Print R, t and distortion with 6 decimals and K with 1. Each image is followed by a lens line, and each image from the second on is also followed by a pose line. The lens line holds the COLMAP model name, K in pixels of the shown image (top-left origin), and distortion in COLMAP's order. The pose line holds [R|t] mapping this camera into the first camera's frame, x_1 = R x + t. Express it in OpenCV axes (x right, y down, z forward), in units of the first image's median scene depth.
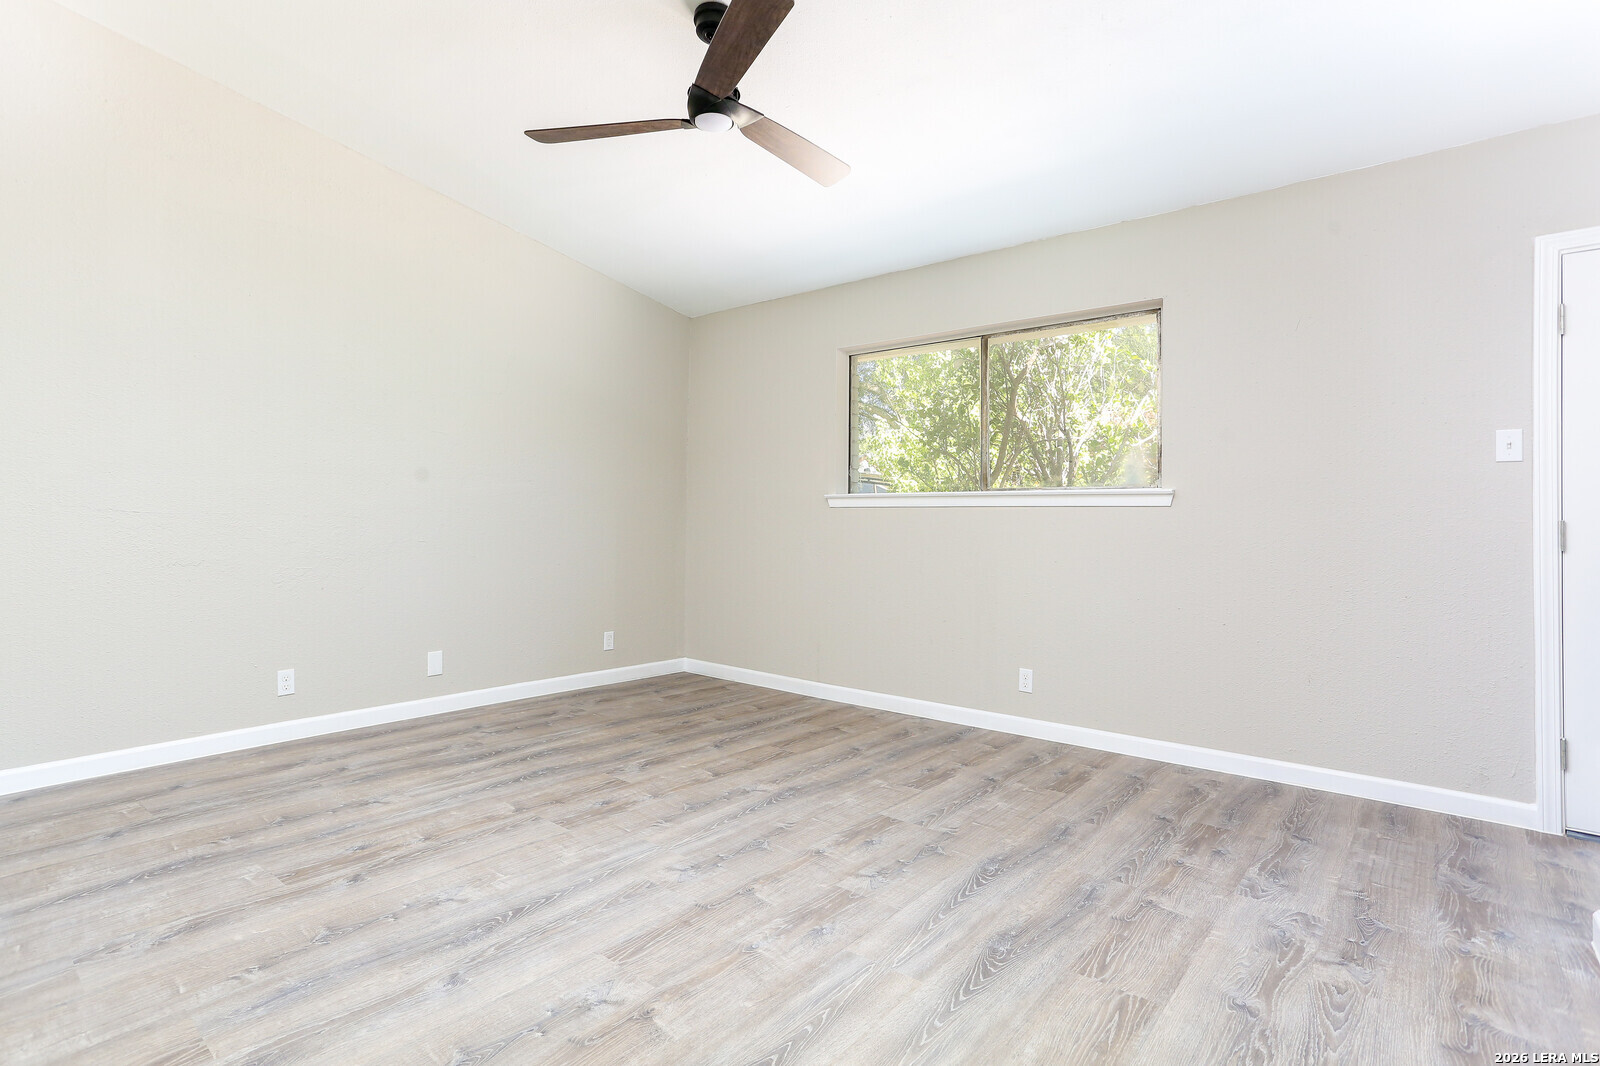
lens RADIAL K [[794.0, 0, 800.2], [0, 794.0, 523.5], [0, 0, 1]] dist [0.001615, 0.000770]
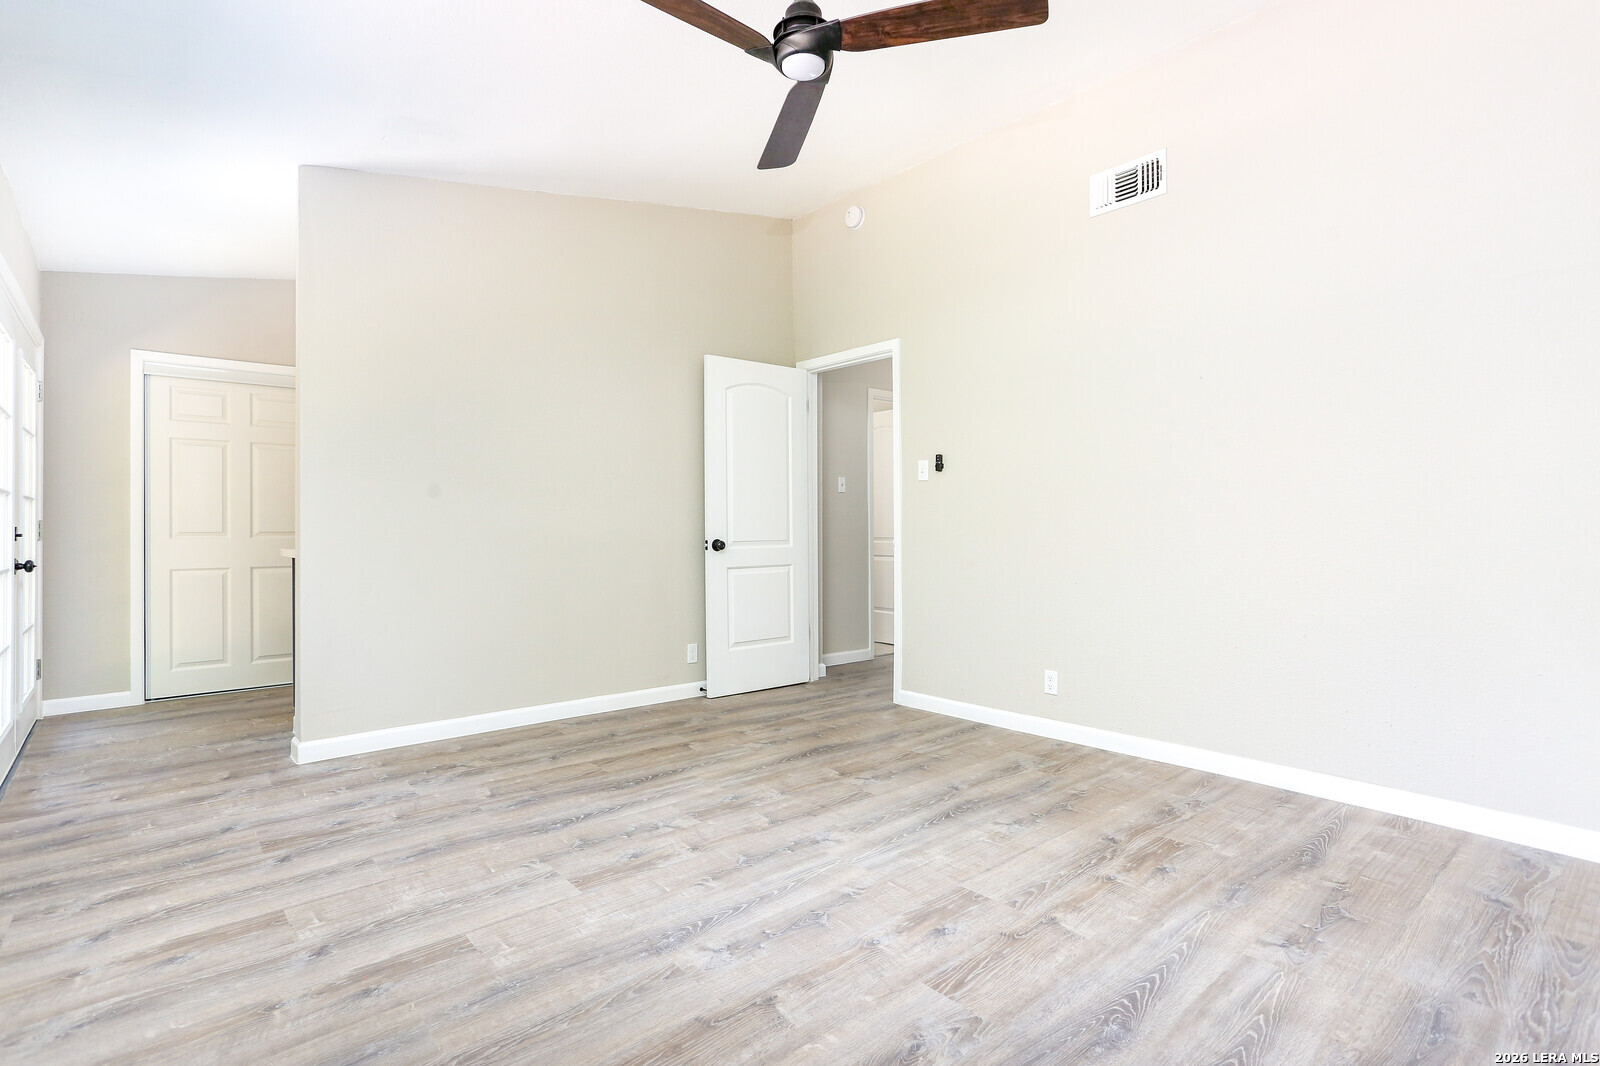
lens RADIAL K [[794.0, 0, 800.2], [0, 794.0, 523.5], [0, 0, 1]] dist [0.001615, 0.000770]
pose [[-0.986104, -0.007595, 0.165957, -0.266112], [-0.007078, 0.999968, 0.003707, -0.005688], [-0.165980, 0.002481, -0.986126, 1.911369]]
